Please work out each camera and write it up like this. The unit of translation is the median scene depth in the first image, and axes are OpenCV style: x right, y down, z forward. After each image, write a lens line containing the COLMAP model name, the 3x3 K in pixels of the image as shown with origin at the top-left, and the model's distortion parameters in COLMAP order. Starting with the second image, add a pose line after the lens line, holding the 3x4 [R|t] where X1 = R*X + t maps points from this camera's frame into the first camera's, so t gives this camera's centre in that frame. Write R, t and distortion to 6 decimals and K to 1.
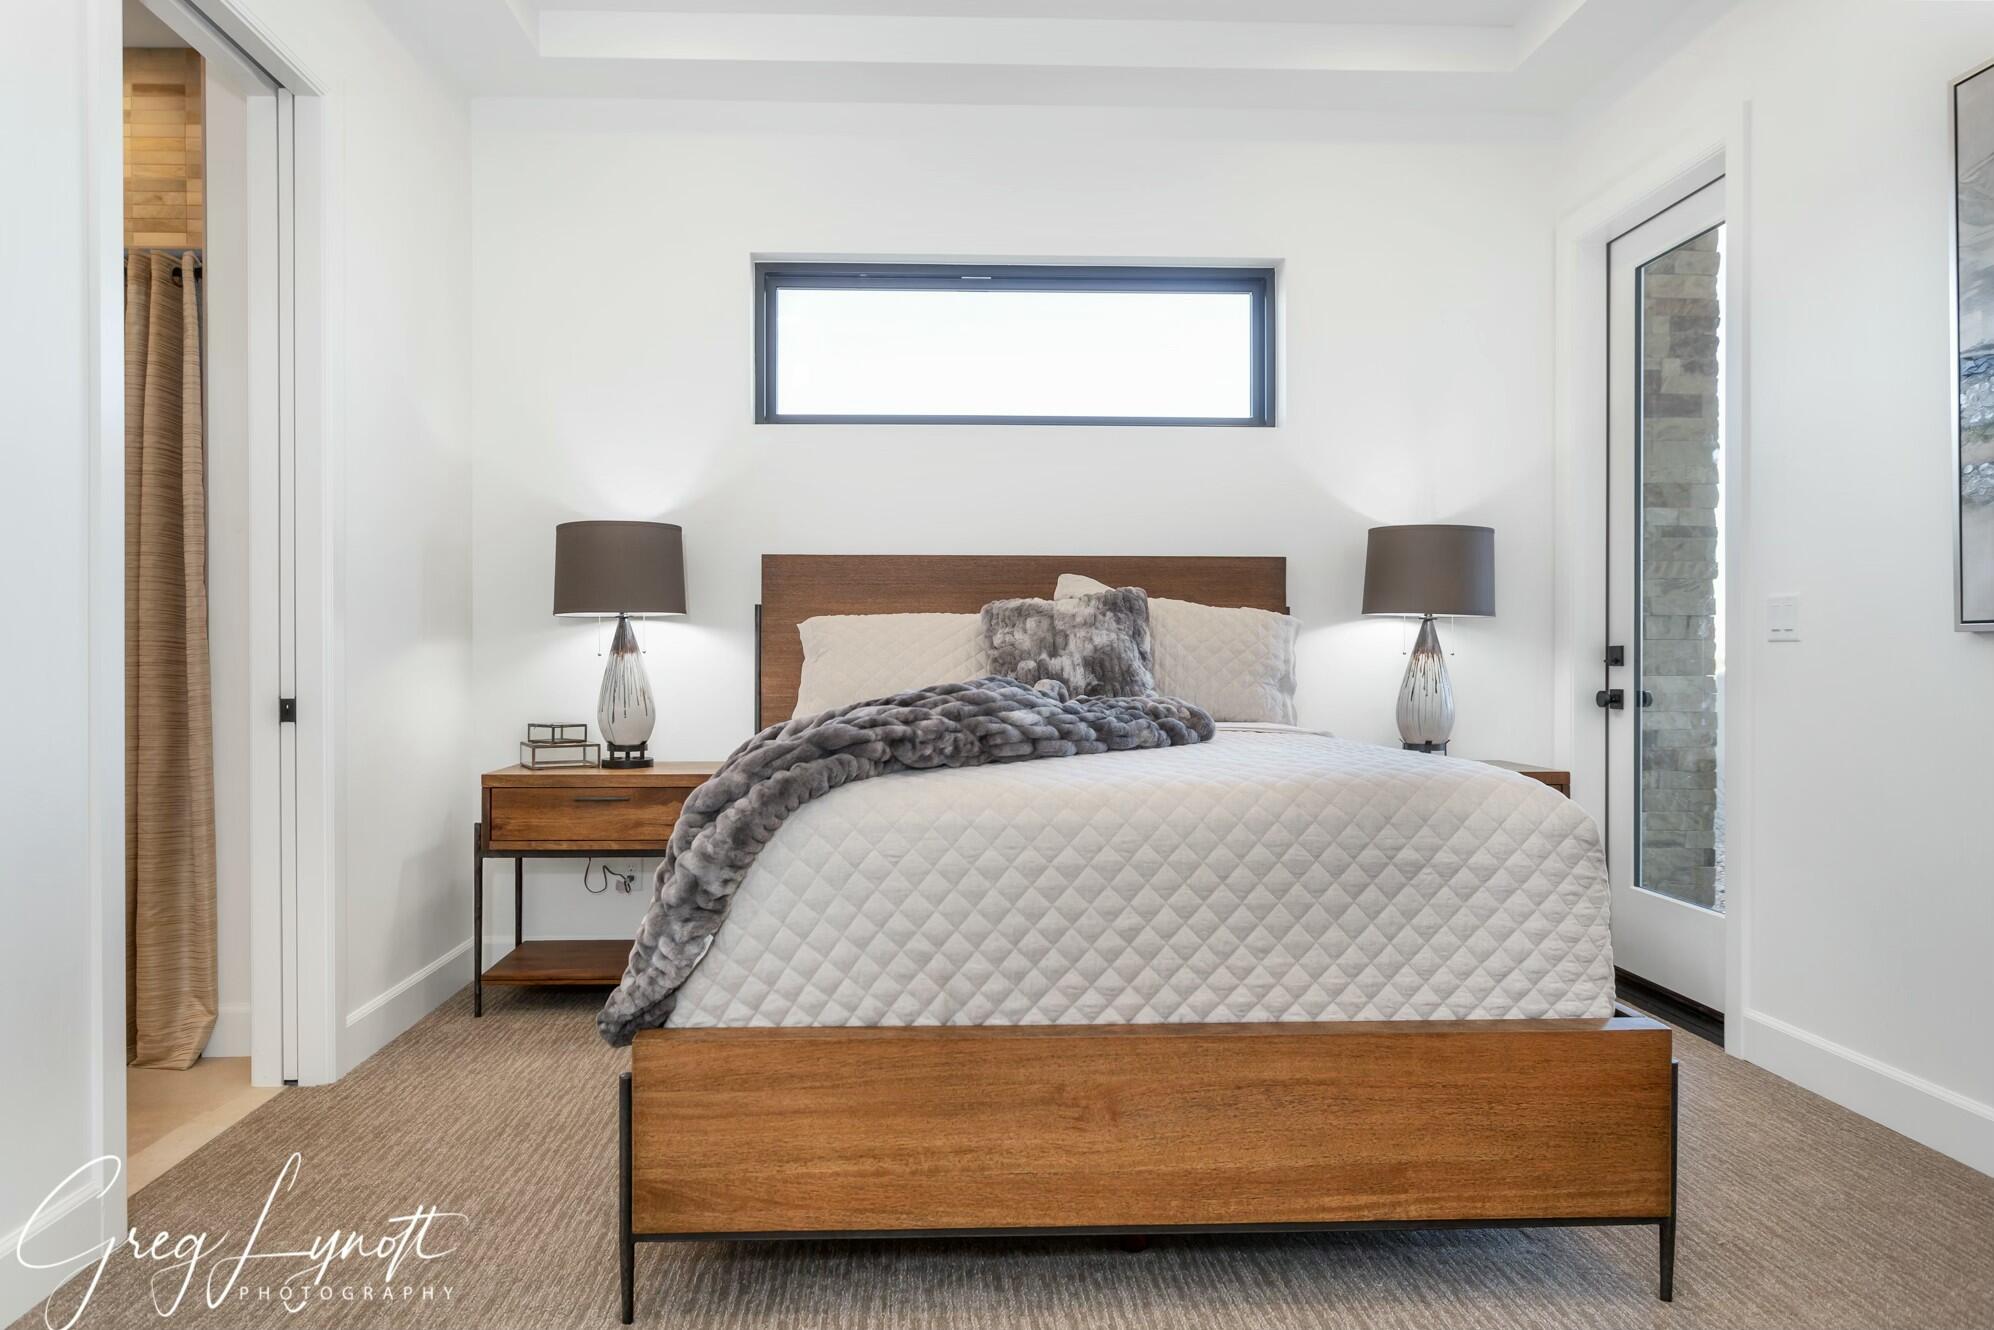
lens RADIAL K [[1265.0, 0, 997.0], [0, 1265.0, 665.0], [0, 0, 1]] dist [-0.001856, -0.000319]
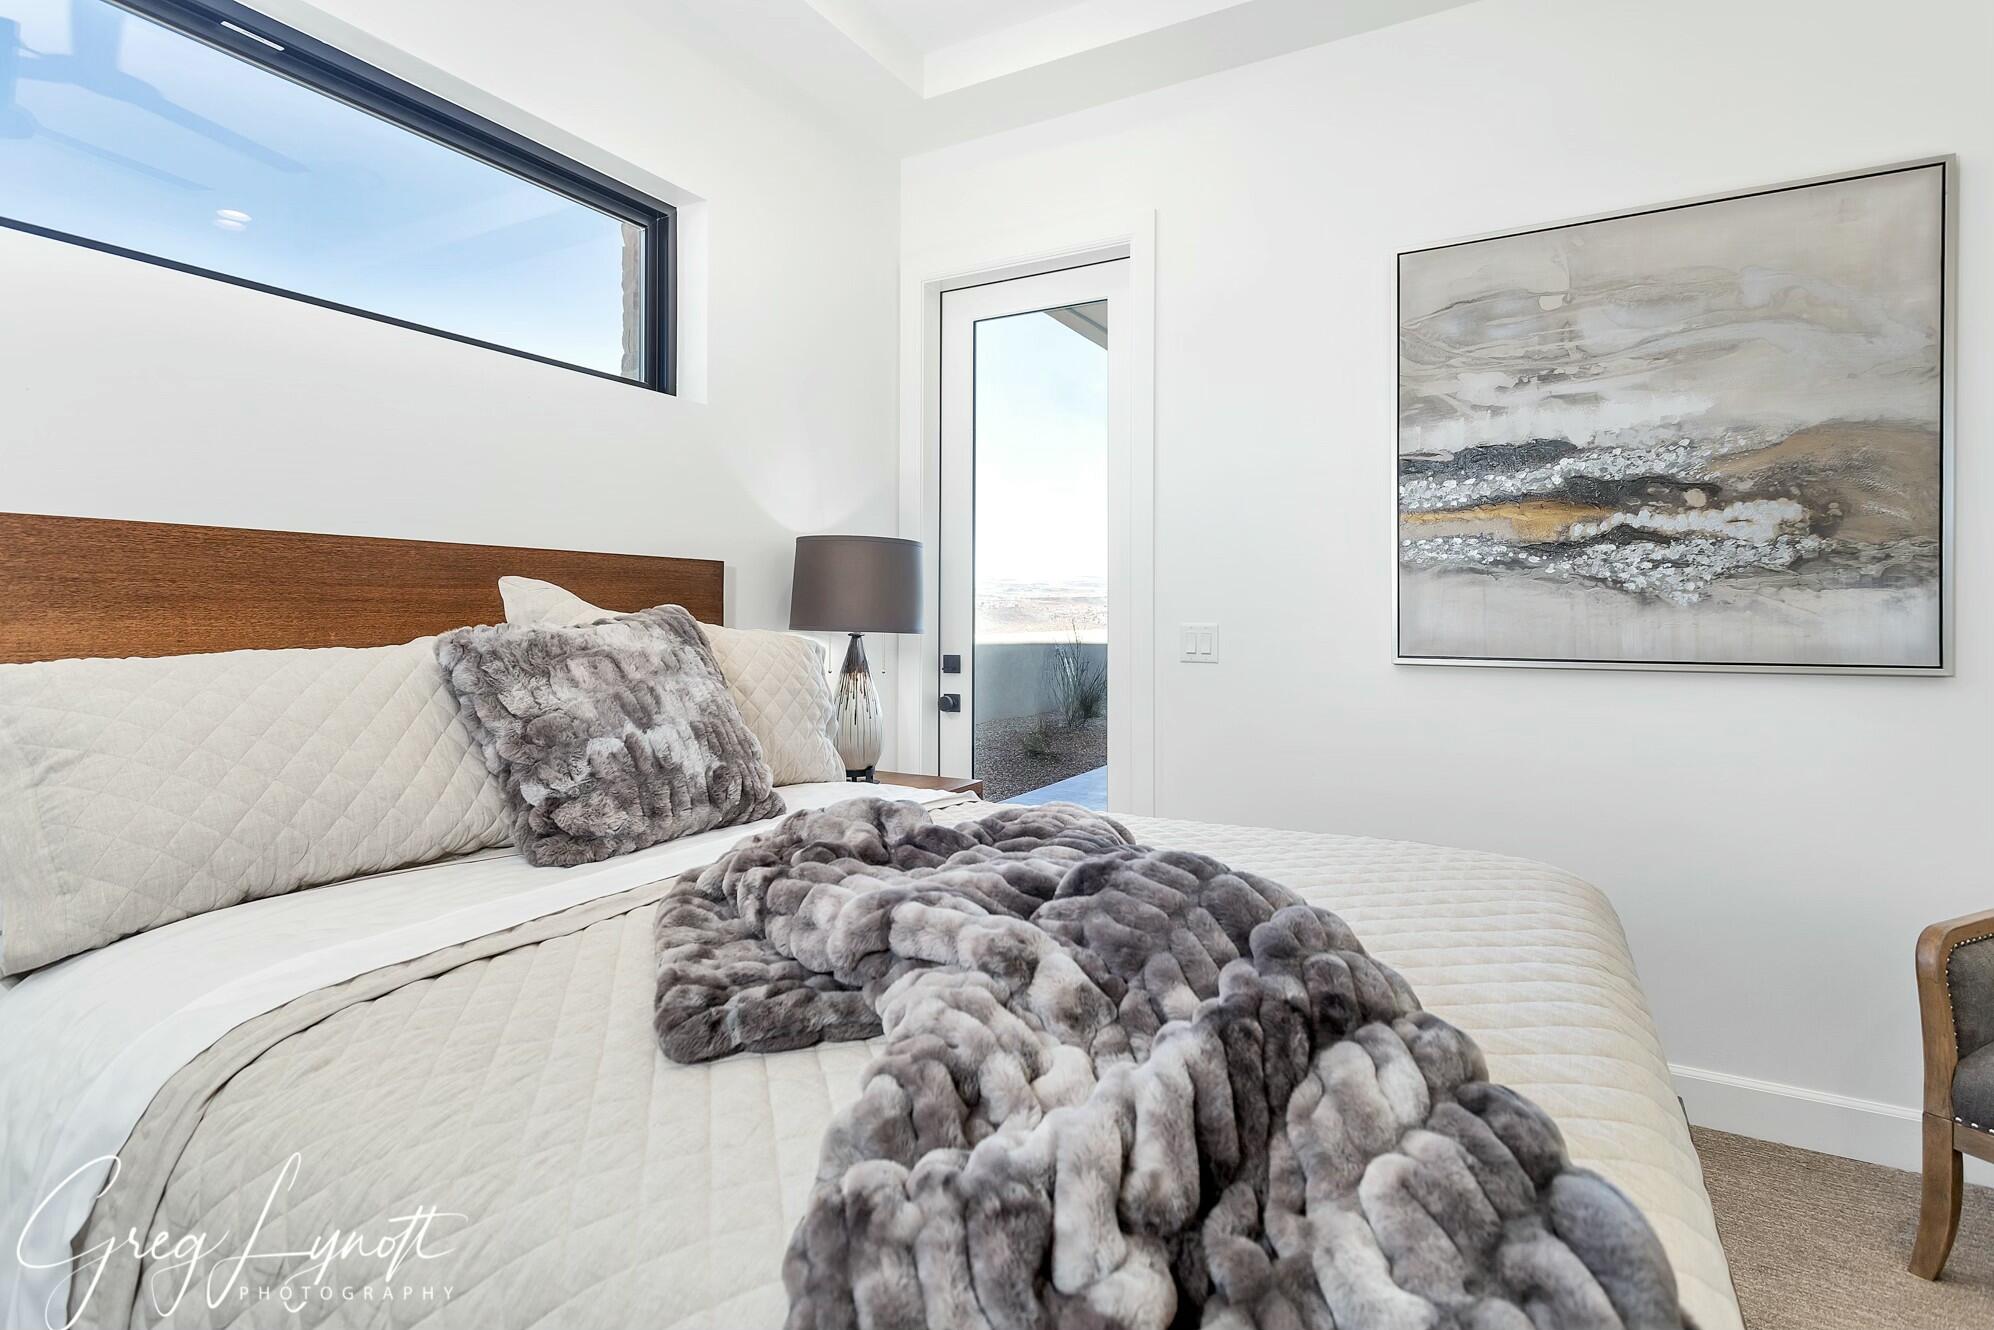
lens RADIAL K [[962.3, 0, 998.4], [0, 962.3, 616.8], [0, 0, 1]] dist [0.000180, 0.000019]
pose [[0.542669, 0.000540, 0.839947, -0.209442], [0.002839, 0.999993, -0.002477, -0.048740], [-0.839942, 0.003728, 0.542663, 0.525463]]
